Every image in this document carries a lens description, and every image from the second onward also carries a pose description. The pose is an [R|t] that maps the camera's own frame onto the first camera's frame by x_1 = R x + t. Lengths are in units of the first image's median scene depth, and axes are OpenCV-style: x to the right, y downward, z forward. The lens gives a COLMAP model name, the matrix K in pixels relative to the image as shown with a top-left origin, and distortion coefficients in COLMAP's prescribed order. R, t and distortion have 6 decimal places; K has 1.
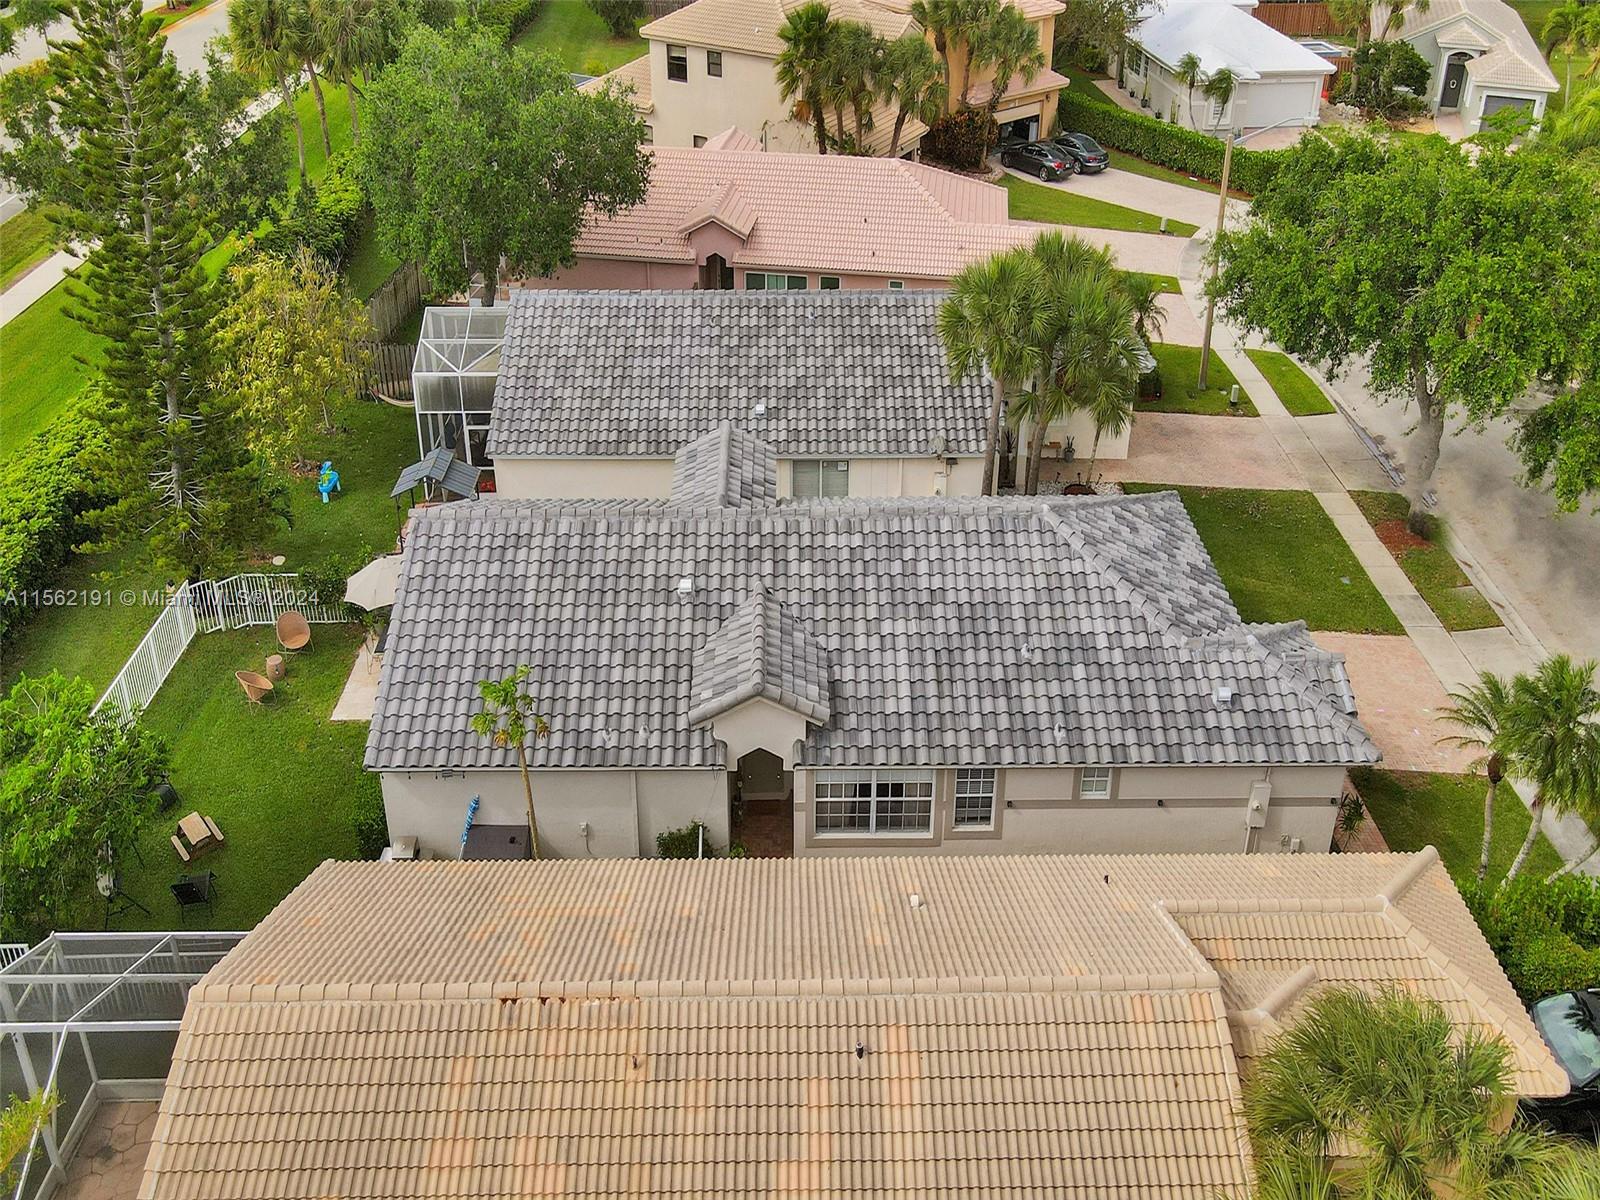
lens RADIAL K [[1175.1, 0, 800.0], [0, 1175.1, 600.0], [0, 0, 1]] dist [0.002732, 0.020013]
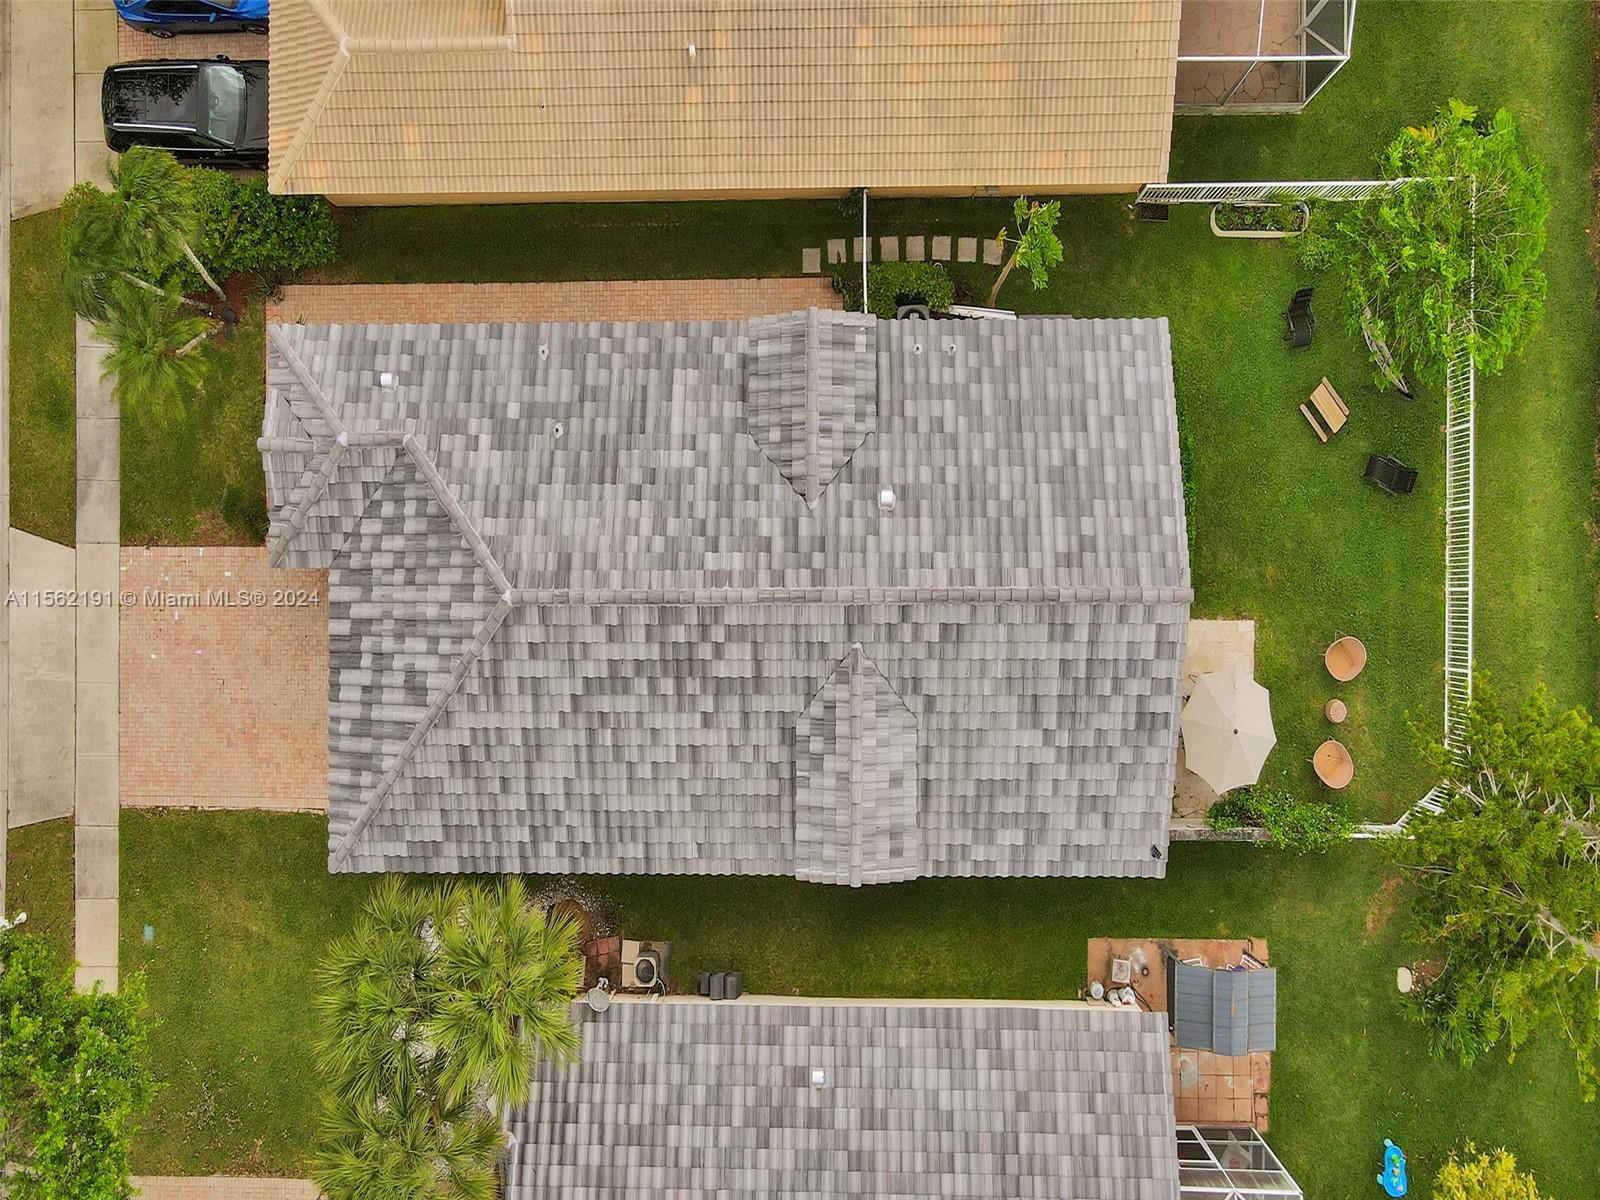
lens RADIAL K [[1175.1, 0, 800.0], [0, 1175.1, 600.0], [0, 0, 1]] dist [0.002732, 0.020013]
pose [[-0.999425, -0.023966, 0.023985, -0.048373], [0.033873, -0.674462, 0.737532, -0.777820], [-0.001498, 0.737920, 0.674886, 0.384652]]
